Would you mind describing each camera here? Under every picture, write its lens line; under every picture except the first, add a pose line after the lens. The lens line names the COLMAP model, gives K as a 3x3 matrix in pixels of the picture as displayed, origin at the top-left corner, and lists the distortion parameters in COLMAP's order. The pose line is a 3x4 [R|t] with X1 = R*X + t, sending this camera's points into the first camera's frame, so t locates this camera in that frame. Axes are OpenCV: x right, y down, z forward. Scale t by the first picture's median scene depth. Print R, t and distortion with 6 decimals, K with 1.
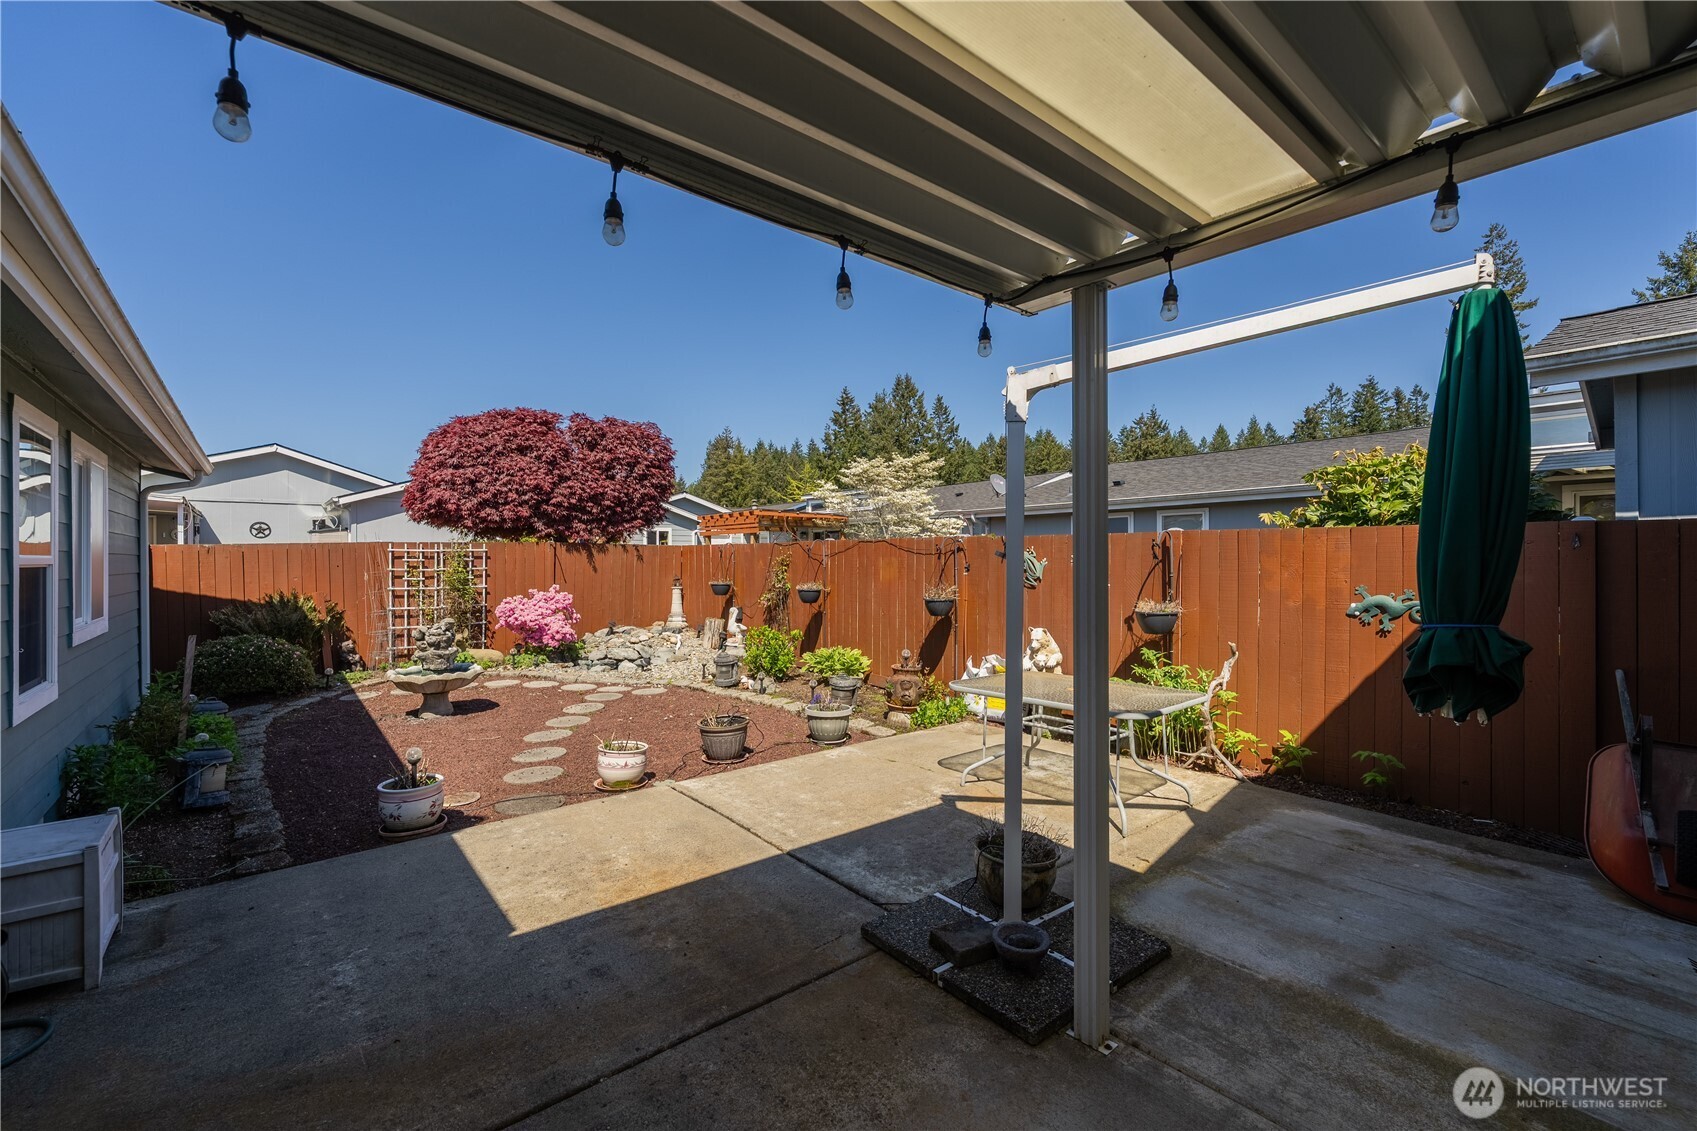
lens RADIAL K [[702.2, 0, 862.6], [0, 702.2, 561.4], [0, 0, 1]] dist [0.003421, -0.000014]
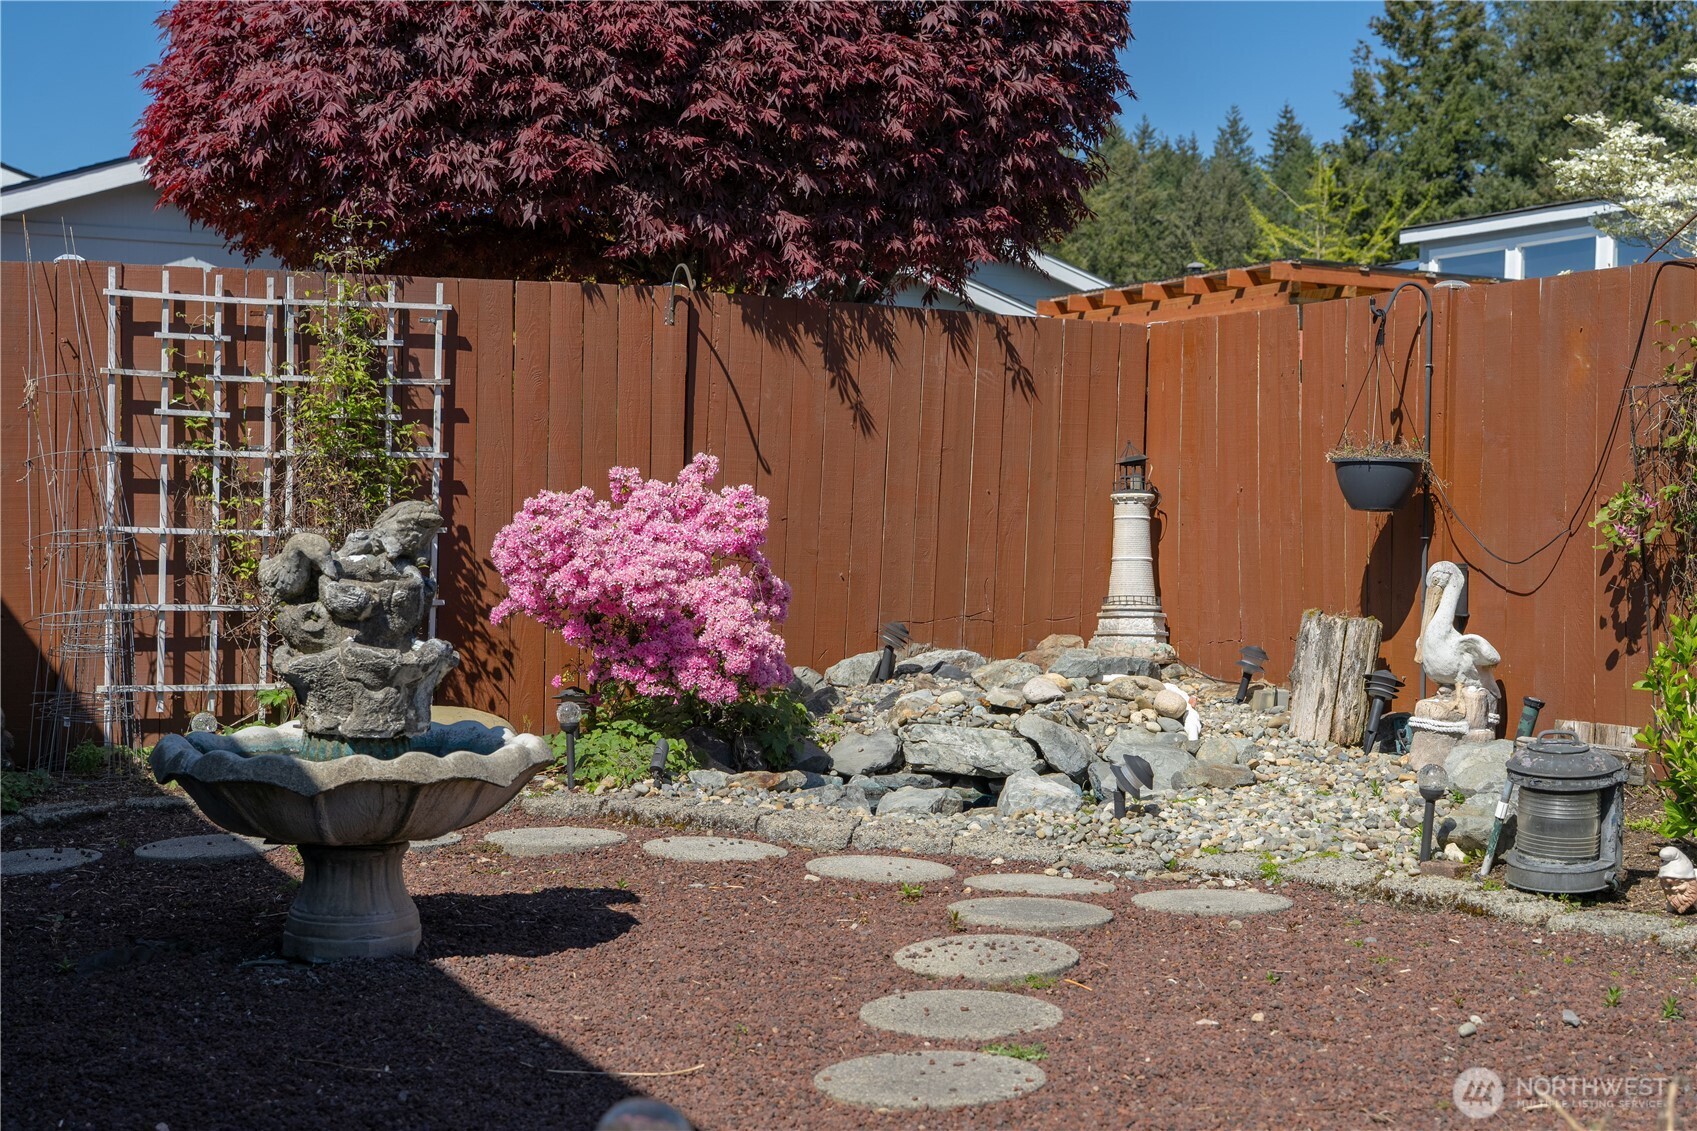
lens RADIAL K [[2374.7, 0, 846.0], [0, 2374.7, 561.4], [0, 0, 1]] dist [-0.021991, 0.000000]
pose [[0.968385, 0.010702, -0.249230, -0.188533], [-0.007471, 0.999875, 0.013907, 0.058970], [0.249348, -0.011606, 0.968344, 0.223522]]
